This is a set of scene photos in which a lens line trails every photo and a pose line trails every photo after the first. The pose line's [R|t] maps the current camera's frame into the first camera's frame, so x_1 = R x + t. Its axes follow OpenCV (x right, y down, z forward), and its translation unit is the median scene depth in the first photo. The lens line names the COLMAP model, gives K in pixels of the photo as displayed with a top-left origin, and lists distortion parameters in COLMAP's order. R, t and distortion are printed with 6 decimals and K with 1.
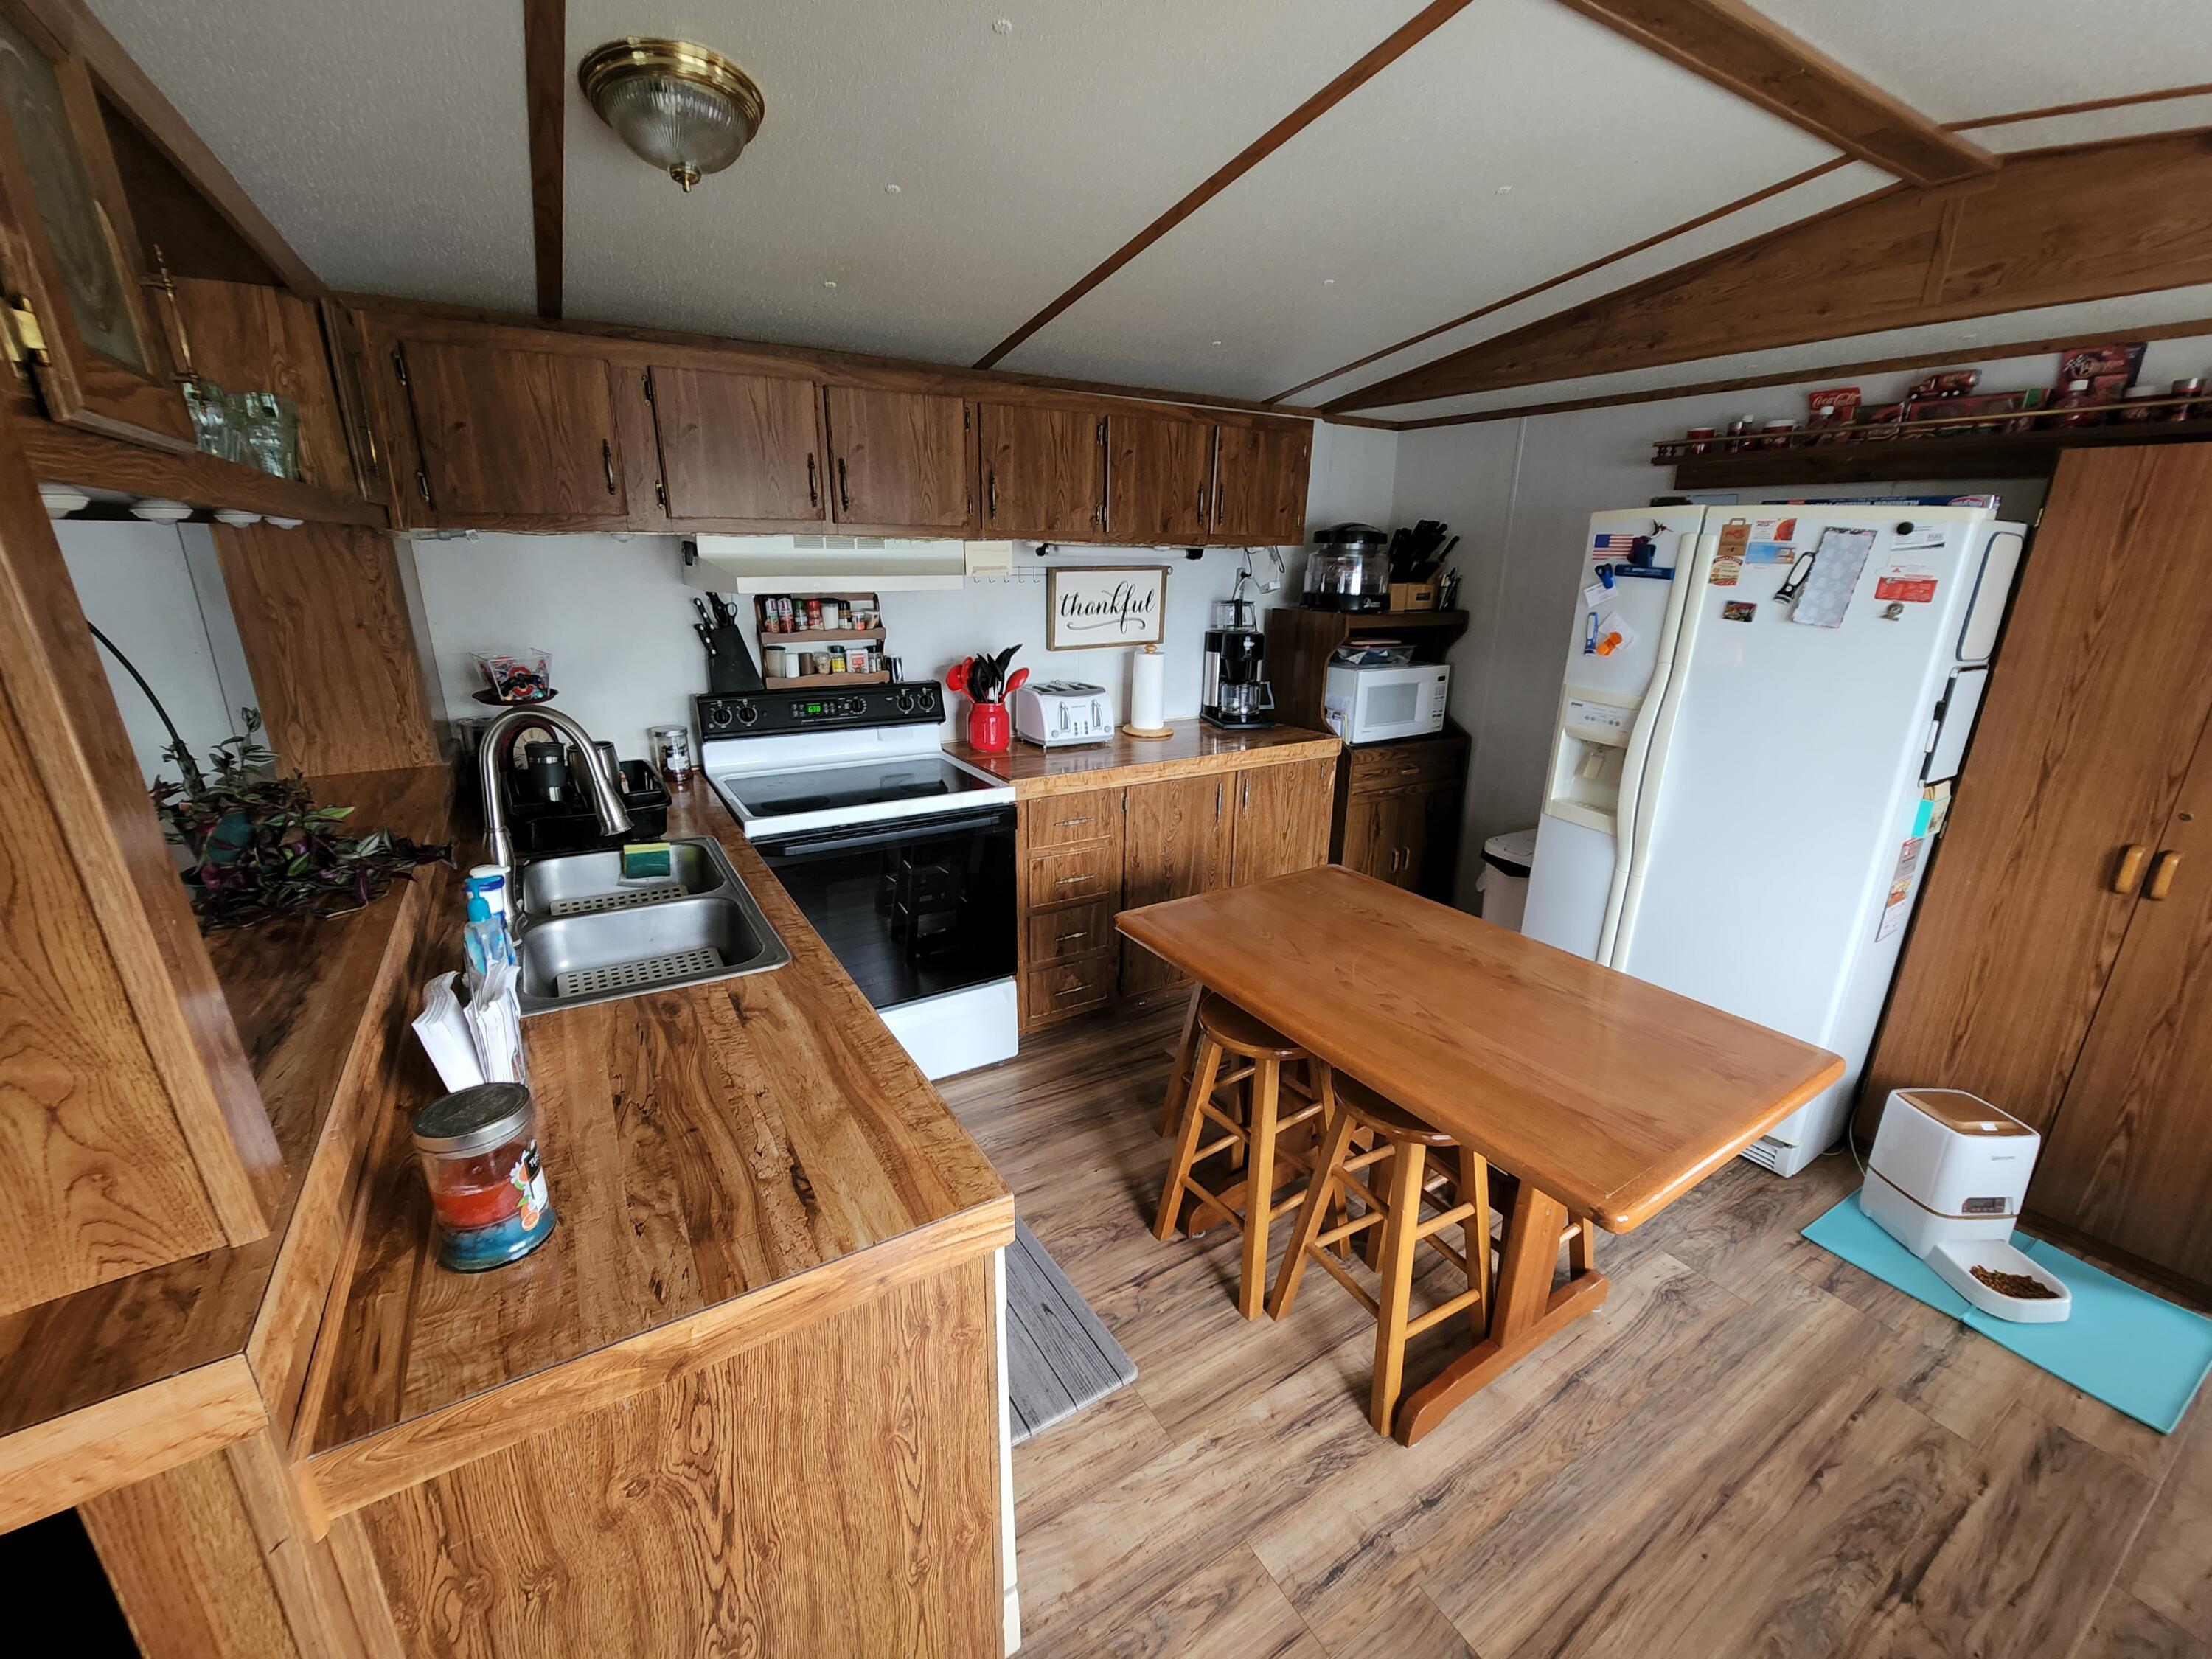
lens RADIAL K [[909.7, 0, 1112.9], [0, 909.7, 829.4], [0, 0, 1]] dist [-0.005920, 0.002224]
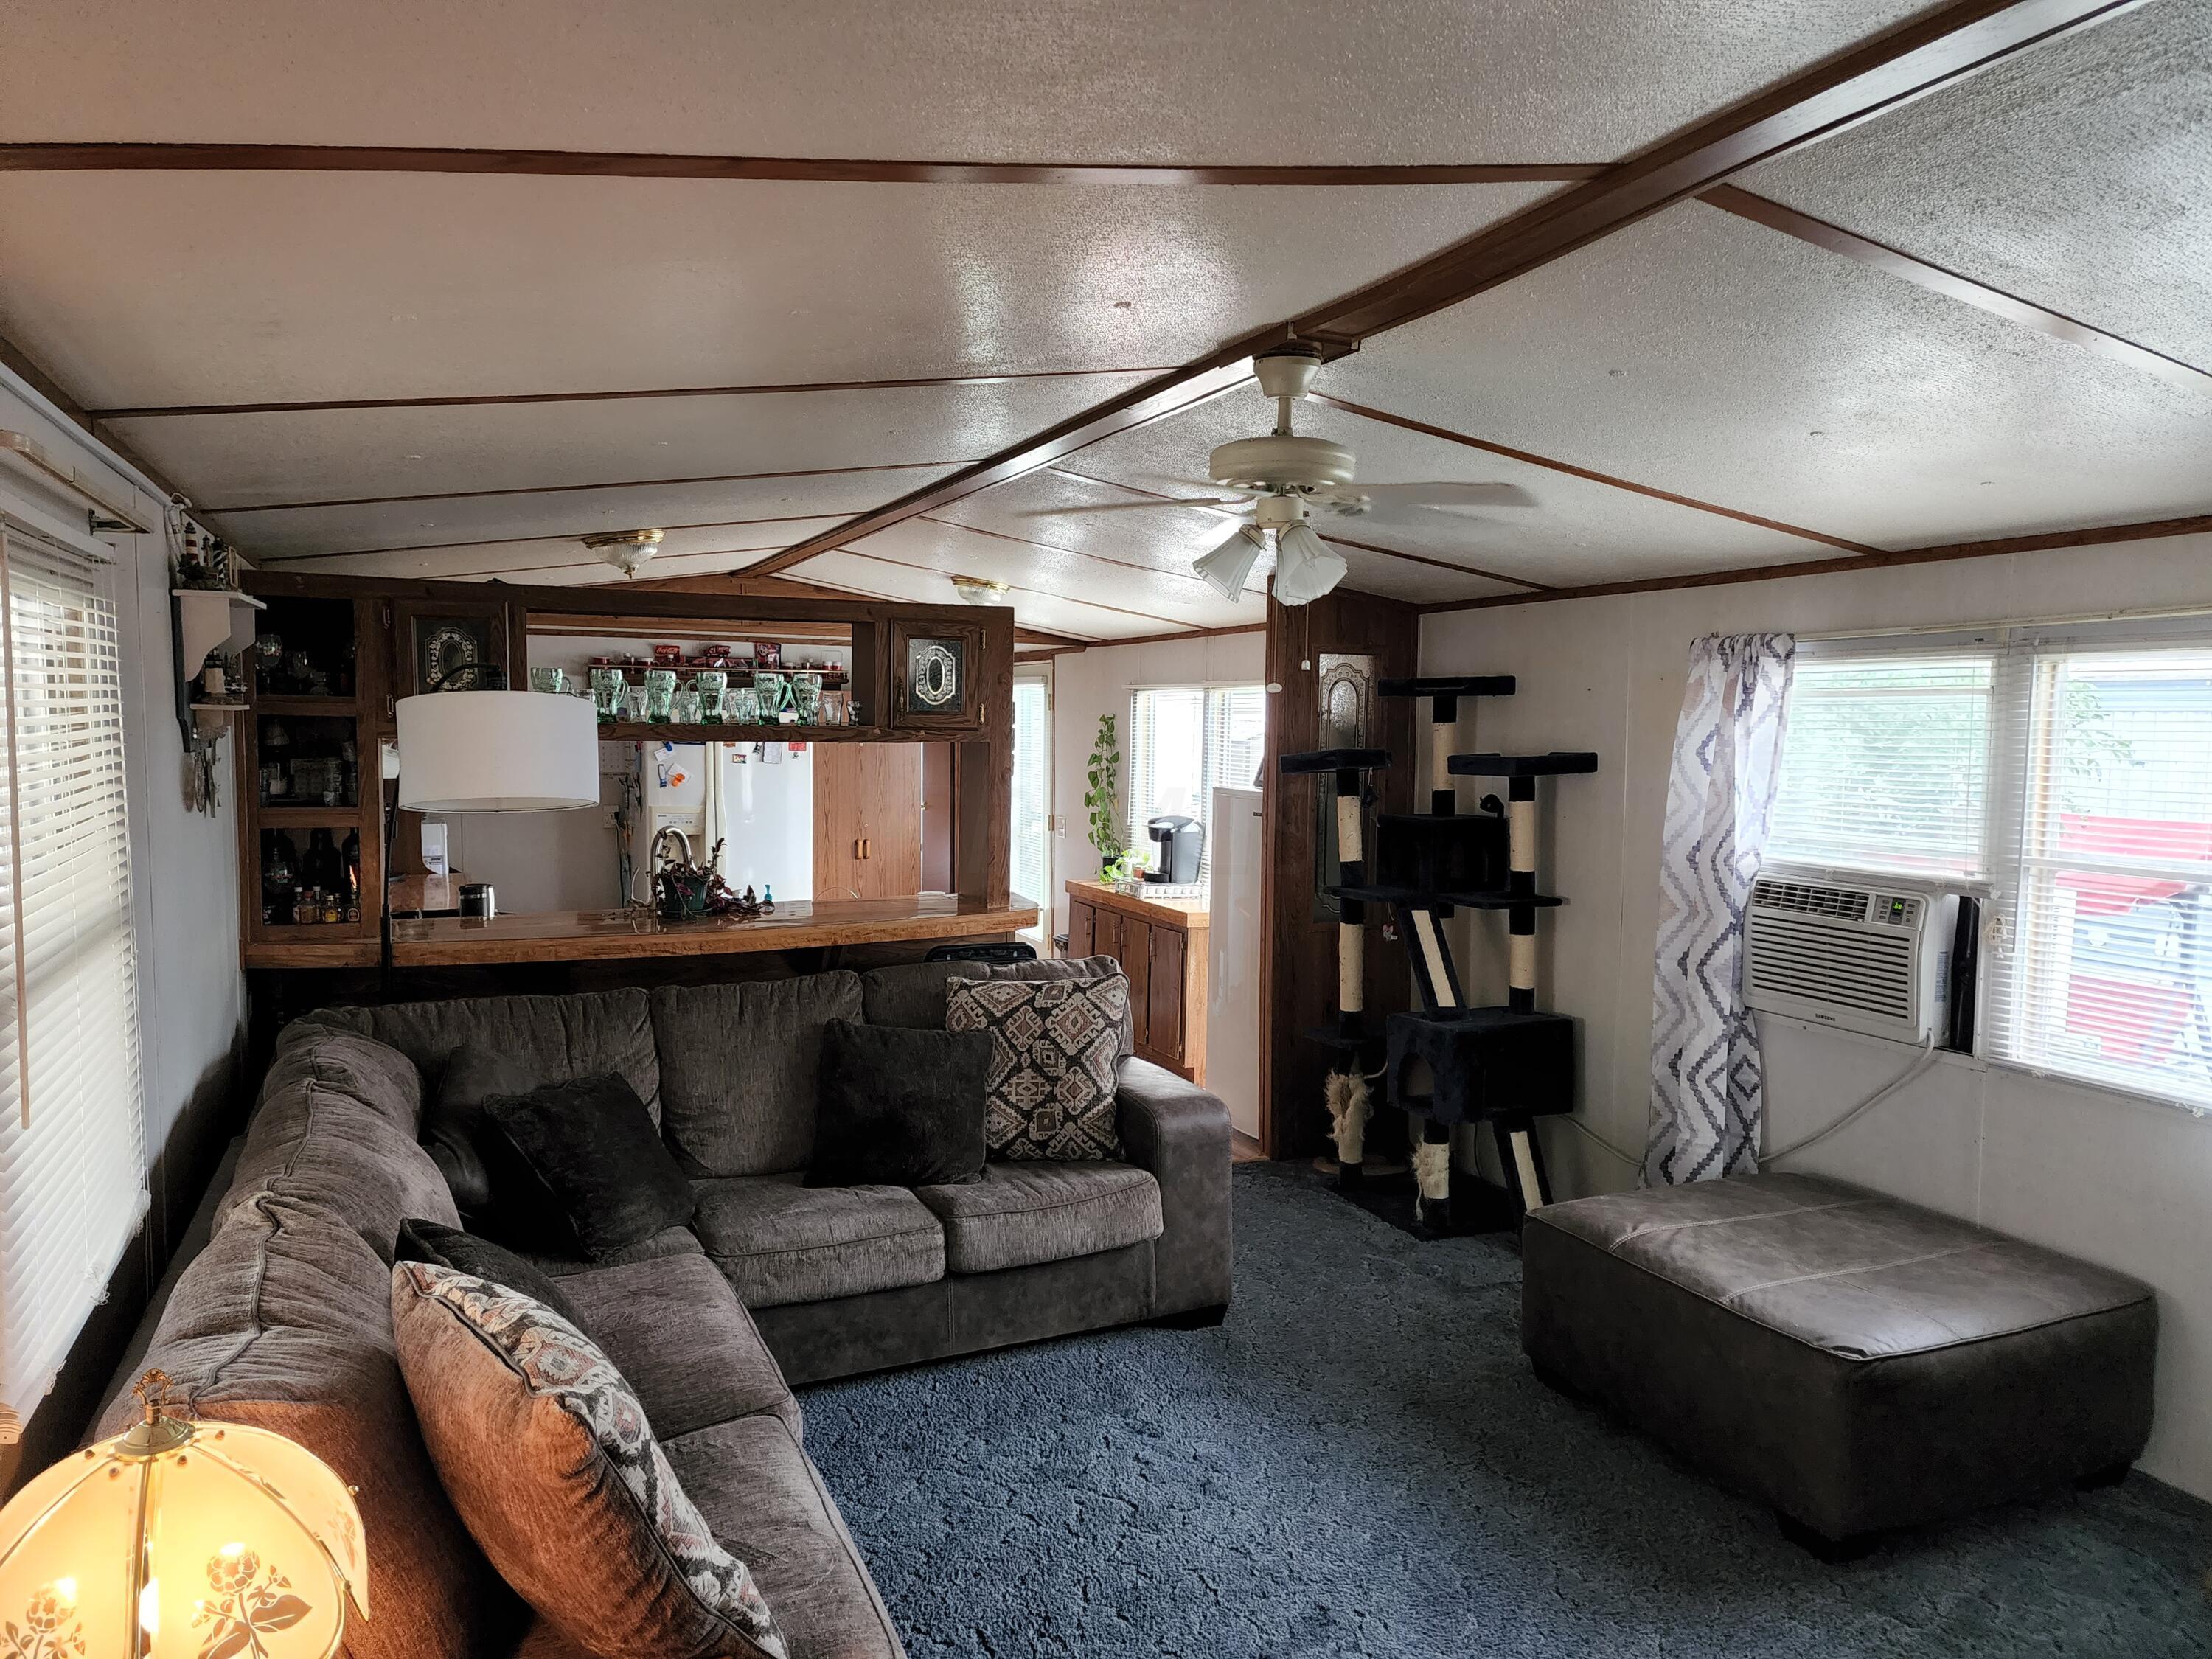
lens RADIAL K [[1476.5, 0, 1105.6], [0, 1476.5, 830.4], [0, 0, 1]] dist [0.006219, -0.025832]
pose [[0.129646, -0.090184, 0.987451, -2.760406], [0.283927, 0.957532, 0.050173, -0.015883], [-0.950041, 0.273859, 0.149746, -0.280300]]
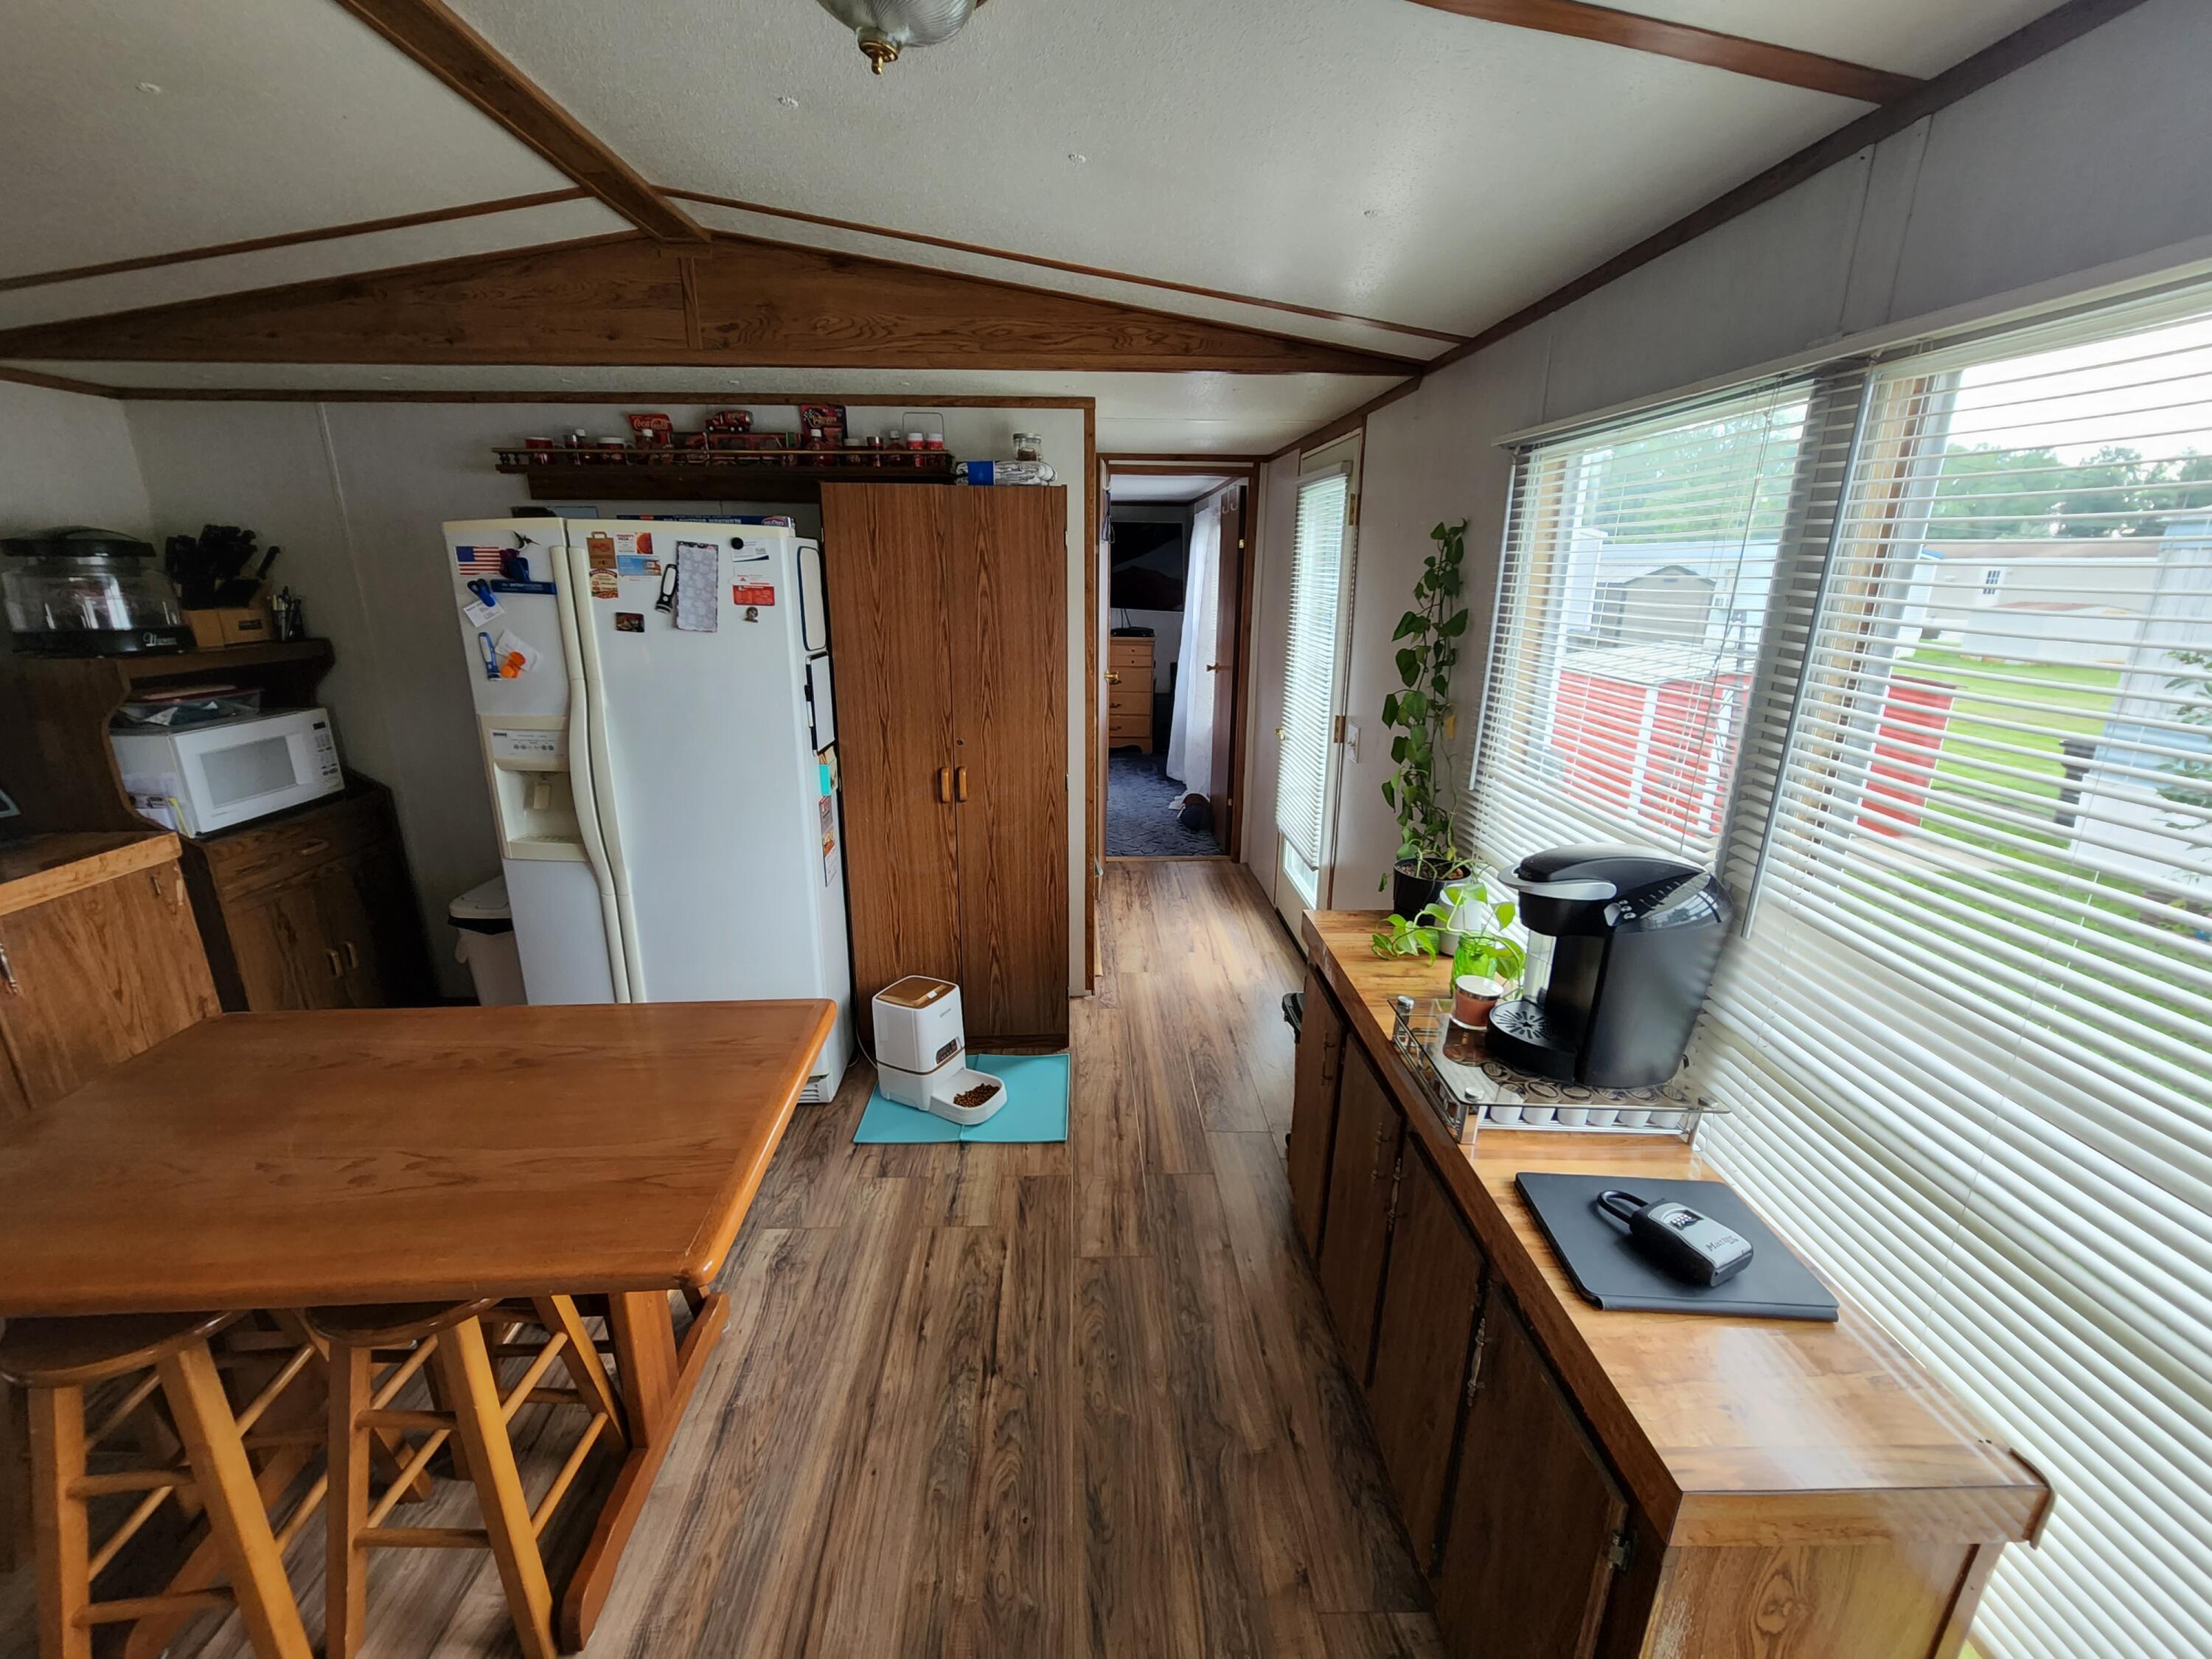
lens RADIAL K [[909.7, 0, 1098.5], [0, 909.7, 831.1], [0, 0, 1]] dist [-0.005920, 0.002224]
pose [[0.504534, -0.256474, 0.824419, 0.053128], [0.259352, 0.955783, 0.138621, -0.020843], [-0.823518, 0.143875, 0.548742, 0.035144]]
